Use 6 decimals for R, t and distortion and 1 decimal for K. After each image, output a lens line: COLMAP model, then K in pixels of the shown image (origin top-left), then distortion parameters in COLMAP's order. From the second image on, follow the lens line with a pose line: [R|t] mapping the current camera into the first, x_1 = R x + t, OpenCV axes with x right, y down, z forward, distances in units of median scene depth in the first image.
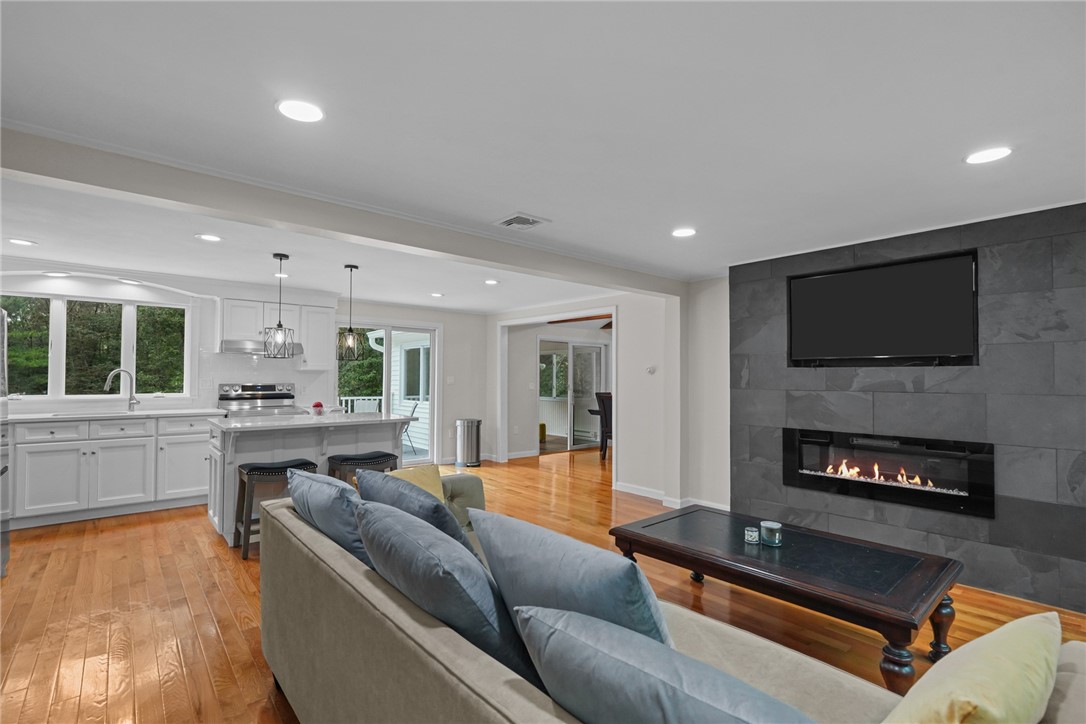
lens RADIAL K [[497.5, 0, 537.5], [0, 497.5, 361.6], [0, 0, 1]] dist [-0.004466, -0.000006]
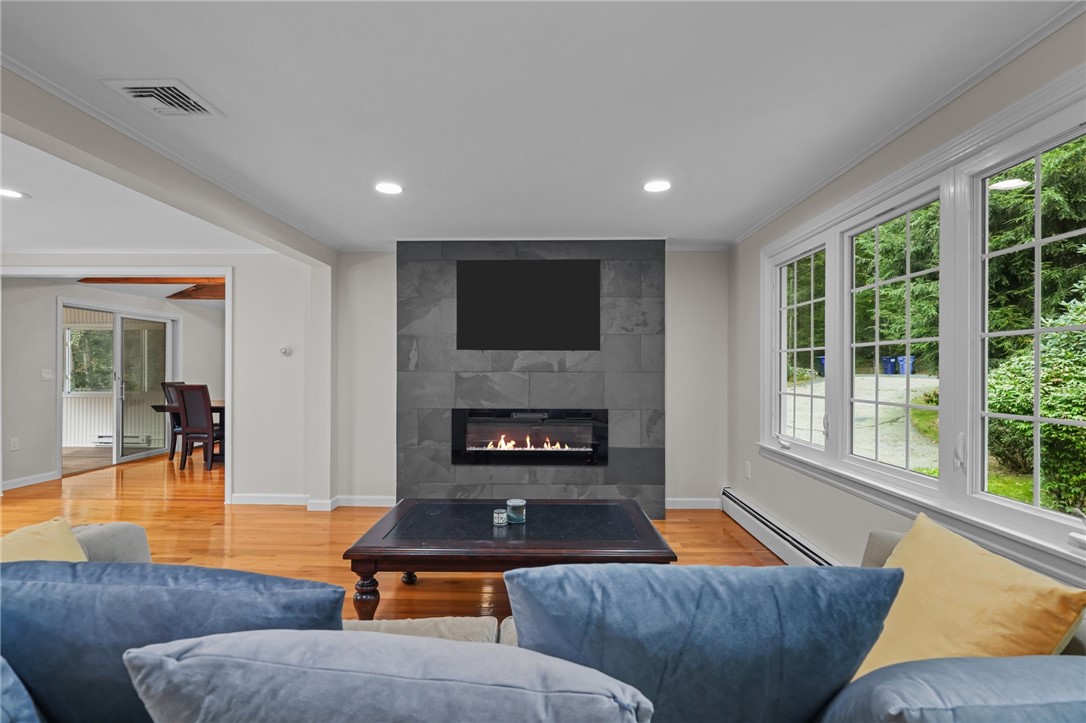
lens RADIAL K [[497.5, 0, 541.3], [0, 497.5, 369.2], [0, 0, 1]] dist [-0.004466, -0.000006]
pose [[0.664137, -0.003801, 0.747602, -0.161078], [-0.024556, 0.999337, 0.026895, 0.021739], [-0.747208, -0.036220, 0.663603, 0.204537]]
